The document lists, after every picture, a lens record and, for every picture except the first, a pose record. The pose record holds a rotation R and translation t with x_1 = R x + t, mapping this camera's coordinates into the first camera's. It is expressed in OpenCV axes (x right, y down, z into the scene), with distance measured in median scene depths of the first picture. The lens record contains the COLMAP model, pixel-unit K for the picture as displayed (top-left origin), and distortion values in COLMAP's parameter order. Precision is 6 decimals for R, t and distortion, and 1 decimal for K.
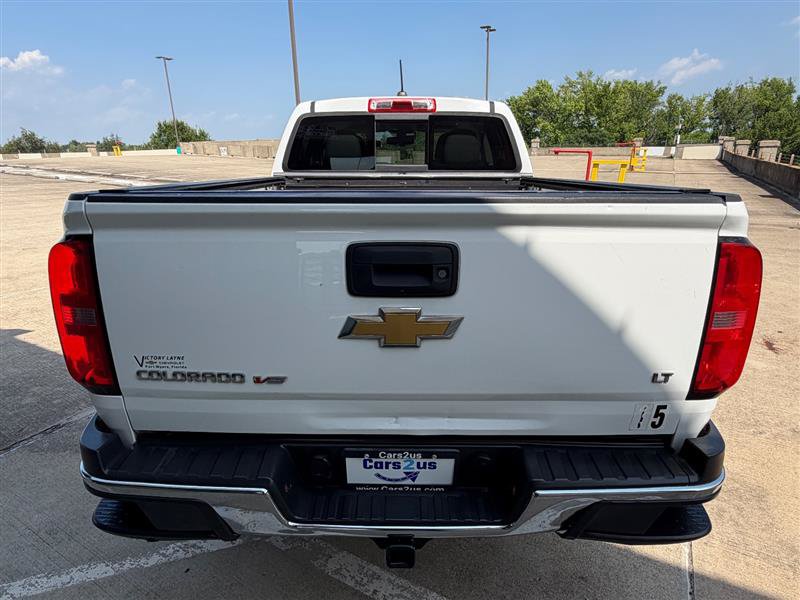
lens RADIAL K [[476.4, 0, 406.2], [0, 476.4, 305.2], [0, 0, 1]] dist [-0.003263, 0.002741]
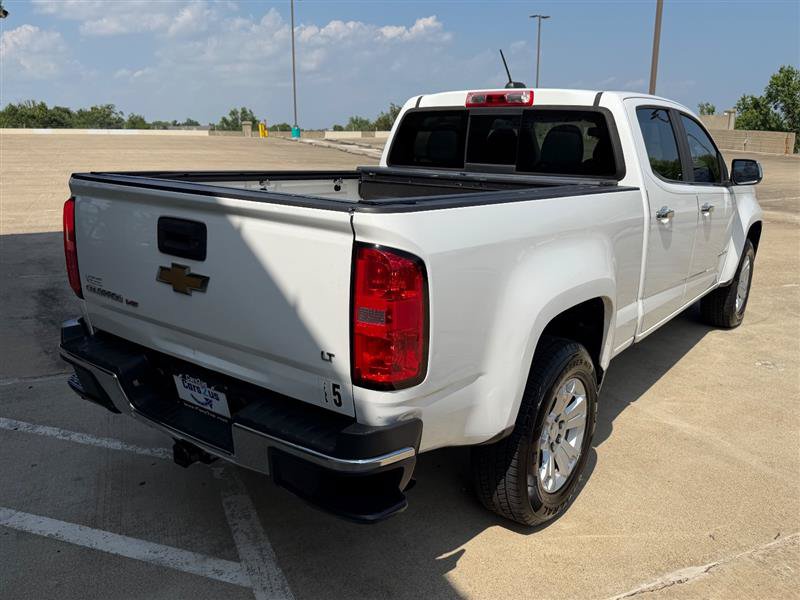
lens RADIAL K [[689.6, 0, 407.1], [0, 689.6, 307.1], [0, 0, 1]] dist [0.033721, -0.054096]
pose [[0.799578, 0.163378, -0.577912, 0.669788], [-0.199953, 0.979805, 0.000348, -0.001631], [0.566298, 0.115277, 0.816099, -0.115780]]
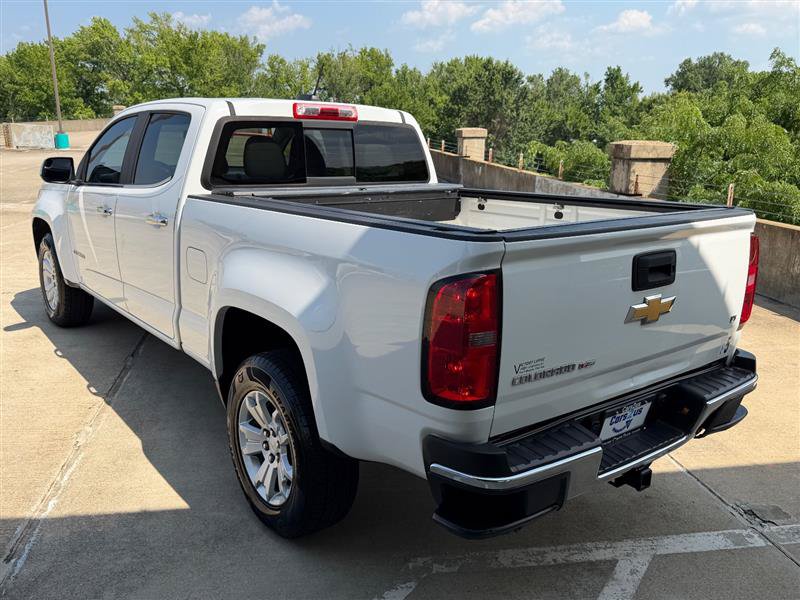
lens RADIAL K [[689.6, 0, 414.2], [0, 689.6, 300.3], [0, 0, 1]] dist [0.033721, -0.054096]
pose [[0.771813, -0.128557, 0.622717, -0.738573], [0.165120, 0.986273, -0.001042, -0.038504], [-0.614035, 0.103628, 0.782446, -0.090257]]
